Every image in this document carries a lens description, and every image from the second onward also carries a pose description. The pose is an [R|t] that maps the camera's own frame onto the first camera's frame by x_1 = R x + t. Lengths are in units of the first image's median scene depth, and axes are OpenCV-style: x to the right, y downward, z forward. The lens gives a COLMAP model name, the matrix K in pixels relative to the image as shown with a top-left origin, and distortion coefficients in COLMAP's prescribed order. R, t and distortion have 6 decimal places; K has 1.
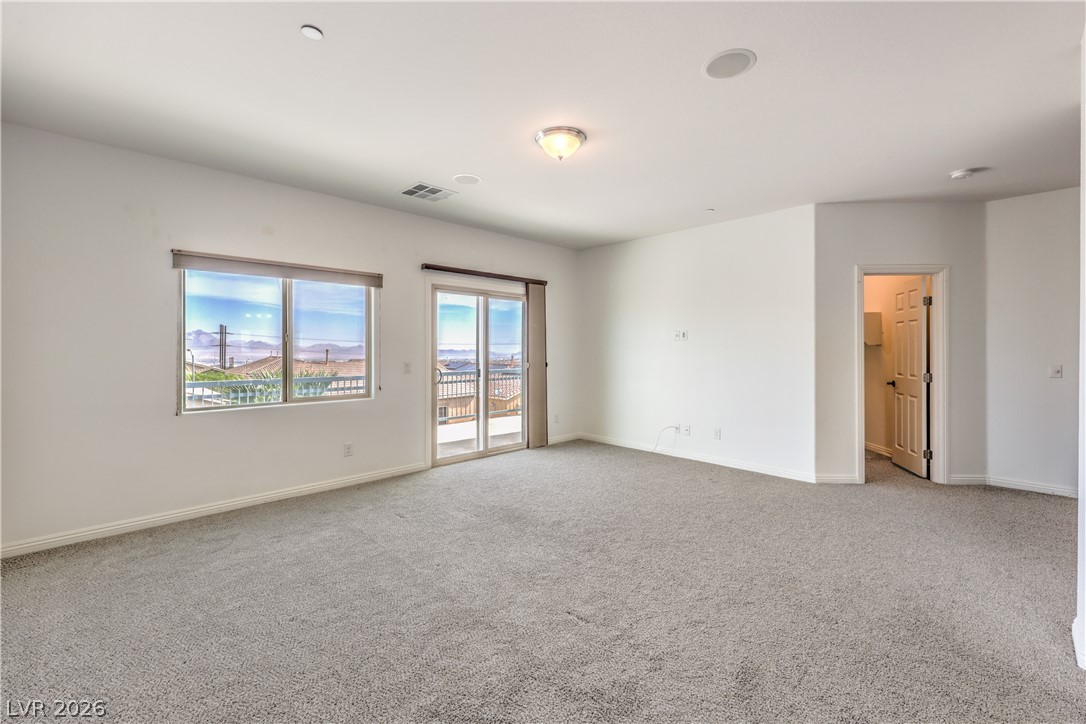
lens RADIAL K [[453.6, 0, 547.1], [0, 453.6, 352.4], [0, 0, 1]] dist [-0.001742, 0.000213]
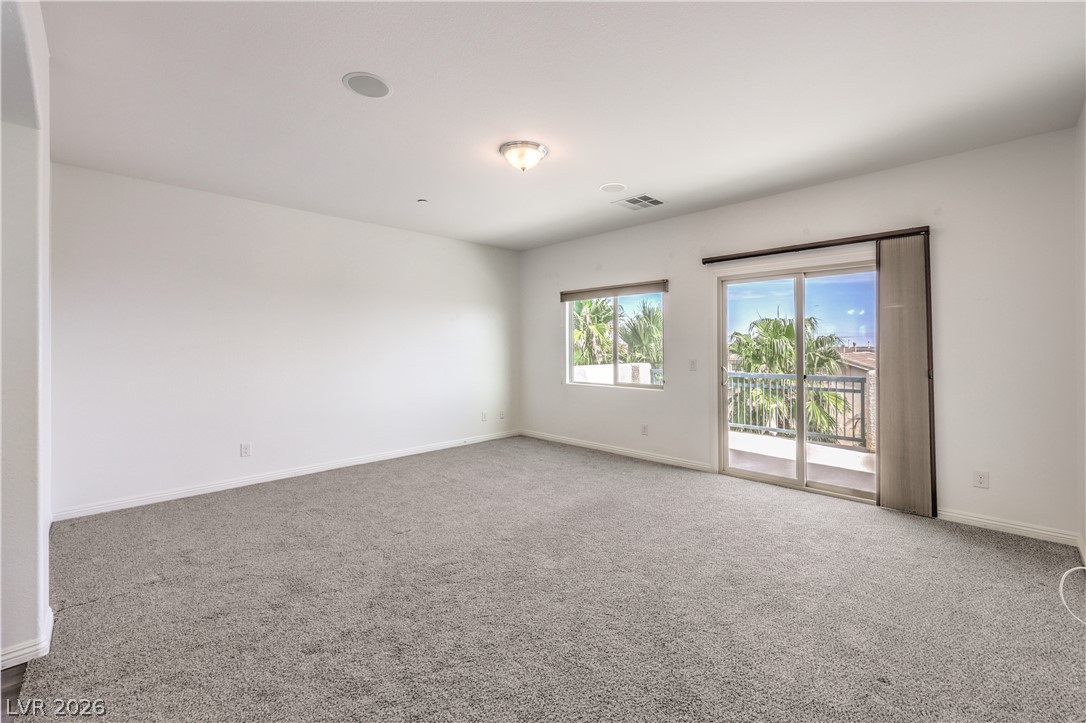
lens RADIAL K [[453.6, 0, 547.0], [0, 453.6, 350.9], [0, 0, 1]] dist [-0.001742, 0.000213]
pose [[0.012577, 0.007900, -0.999890, 0.644638], [-0.005151, 0.999956, 0.007836, -0.003532], [0.999908, 0.005052, 0.012617, 0.603549]]
